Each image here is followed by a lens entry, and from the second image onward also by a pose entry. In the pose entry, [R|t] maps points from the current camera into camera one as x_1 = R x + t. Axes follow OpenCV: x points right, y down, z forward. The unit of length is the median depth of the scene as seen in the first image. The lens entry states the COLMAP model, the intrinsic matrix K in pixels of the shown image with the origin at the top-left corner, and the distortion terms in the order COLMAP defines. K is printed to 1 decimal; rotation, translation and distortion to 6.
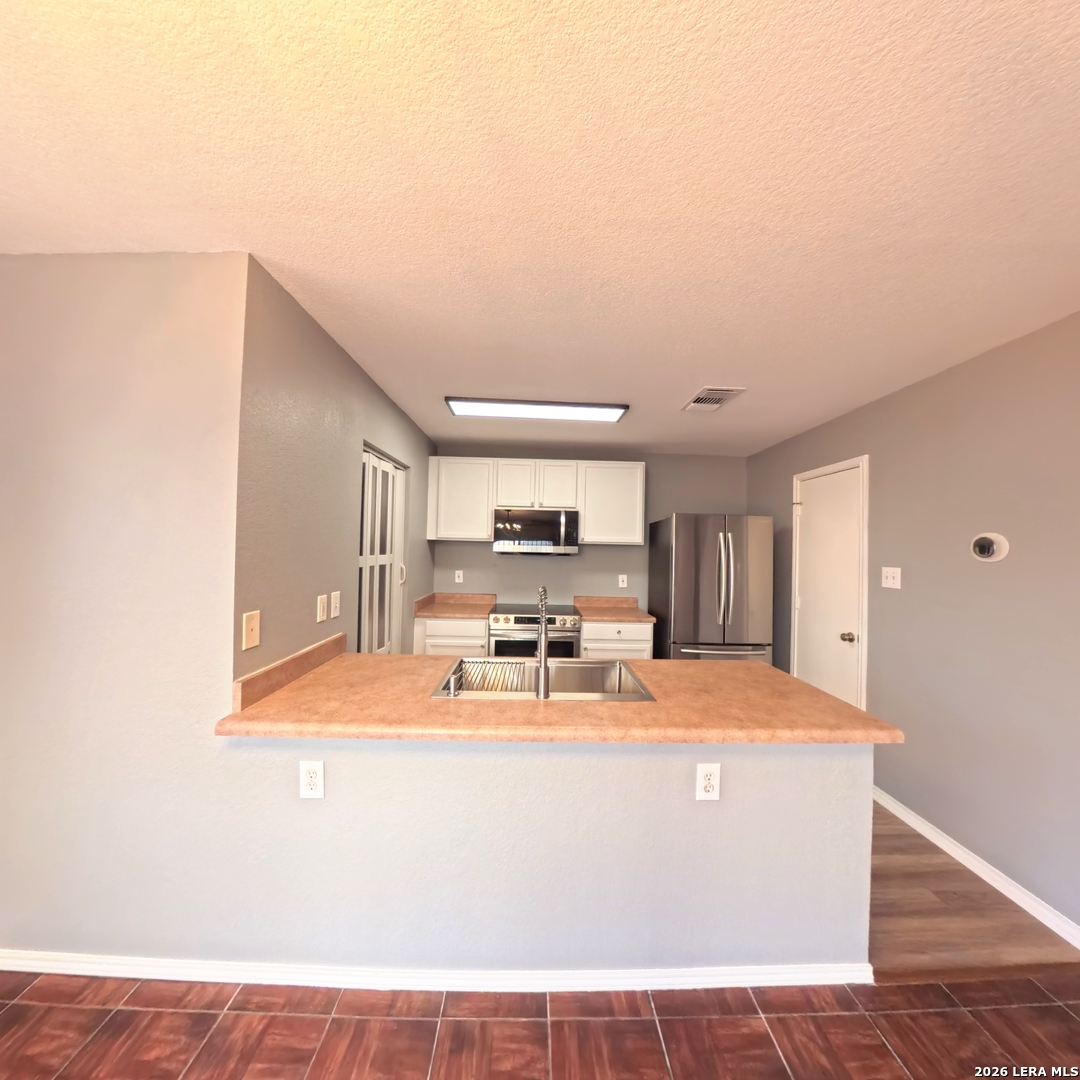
lens RADIAL K [[405.1, 0, 540.0], [0, 405.1, 540.0], [0, 0, 1]] dist [-0.025966, 0.000778]
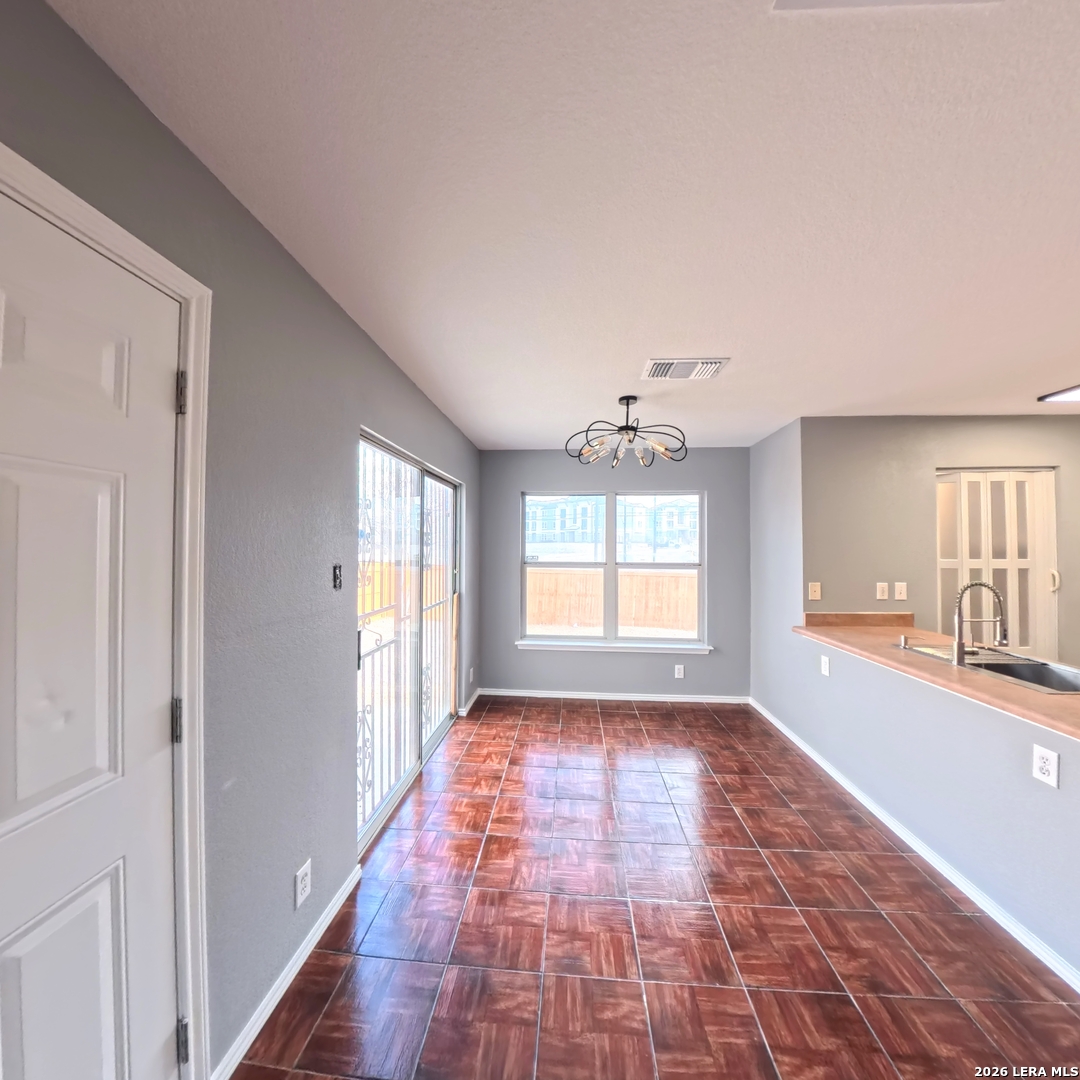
lens RADIAL K [[405.1, 0, 540.0], [0, 405.1, 540.0], [0, 0, 1]] dist [-0.025966, 0.000778]
pose [[-0.099440, -0.041010, -0.994198, 0.912507], [0.012529, 0.999020, -0.042462, 0.016922], [0.994965, -0.016679, -0.098829, -0.133110]]
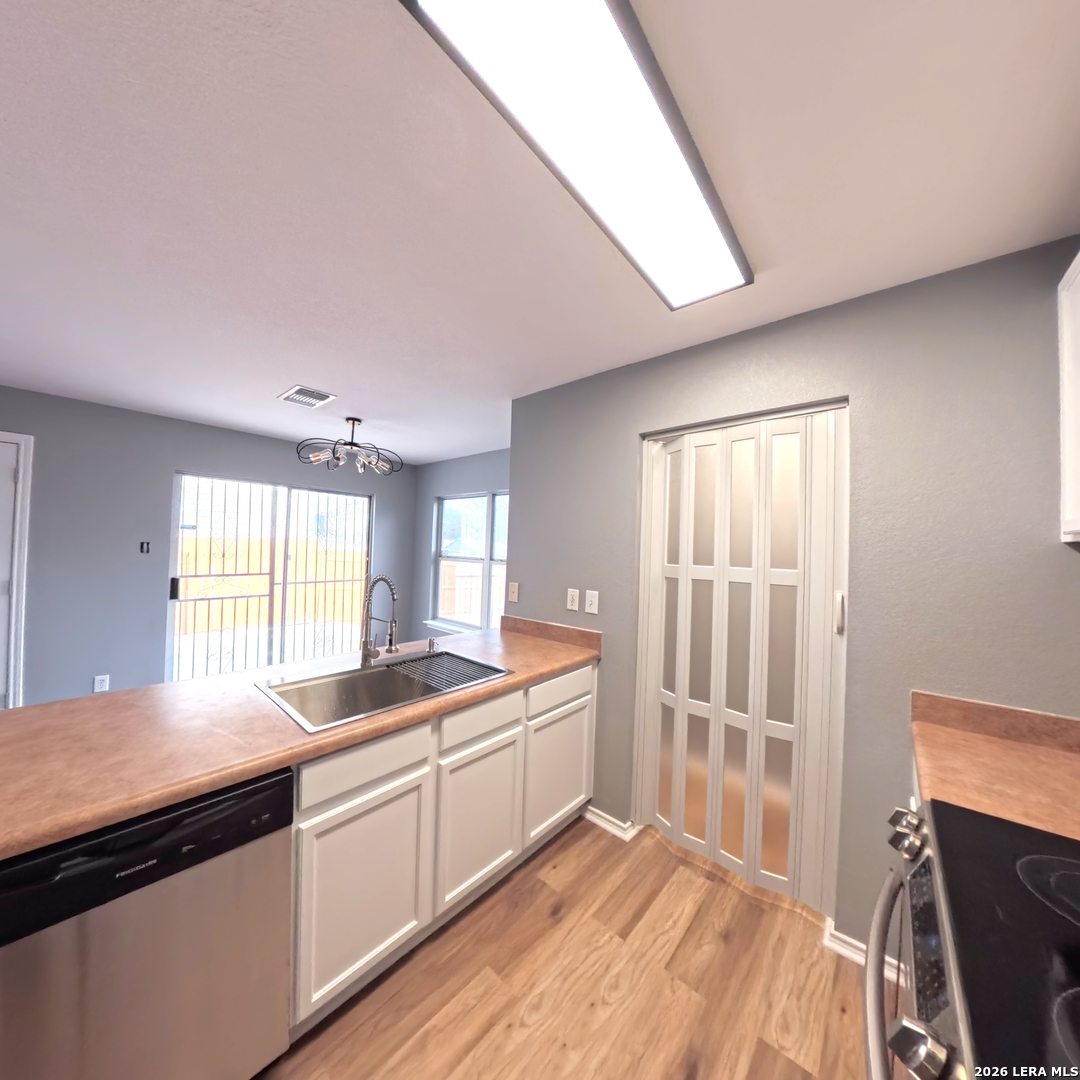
lens RADIAL K [[405.1, 0, 540.0], [0, 405.1, 540.0], [0, 0, 1]] dist [-0.025966, 0.000778]
pose [[-0.673311, -0.057778, -0.737098, 0.365655], [-0.032601, 0.998292, -0.048472, 0.040876], [0.738640, -0.008606, -0.674045, 1.433708]]
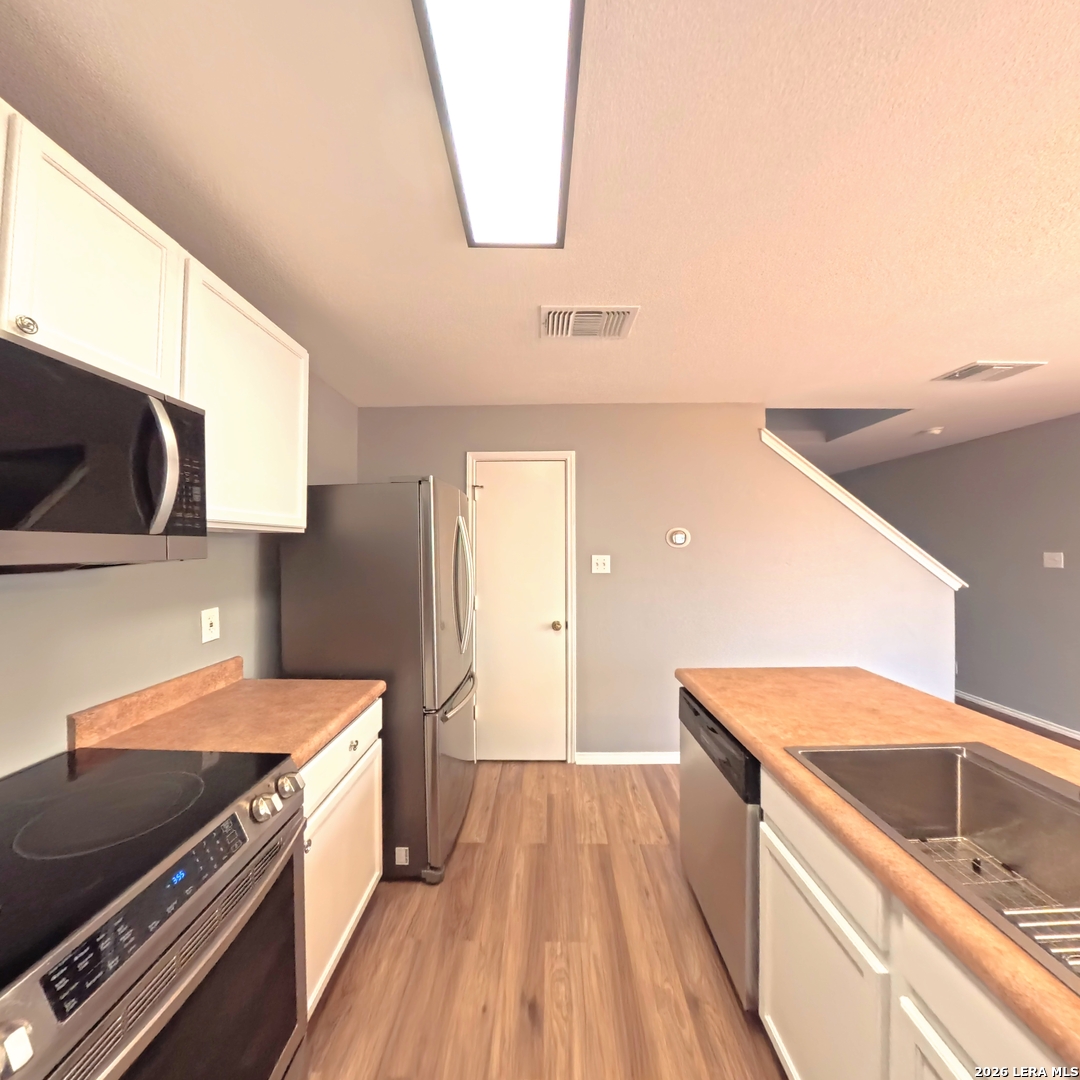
lens RADIAL K [[405.1, 0, 540.0], [0, 405.1, 540.0], [0, 0, 1]] dist [-0.025966, 0.000778]
pose [[0.031587, -0.009519, 0.999456, -0.302977], [-0.017749, 0.999792, 0.010083, 0.016635], [-0.999343, -0.018058, 0.031412, 1.171845]]
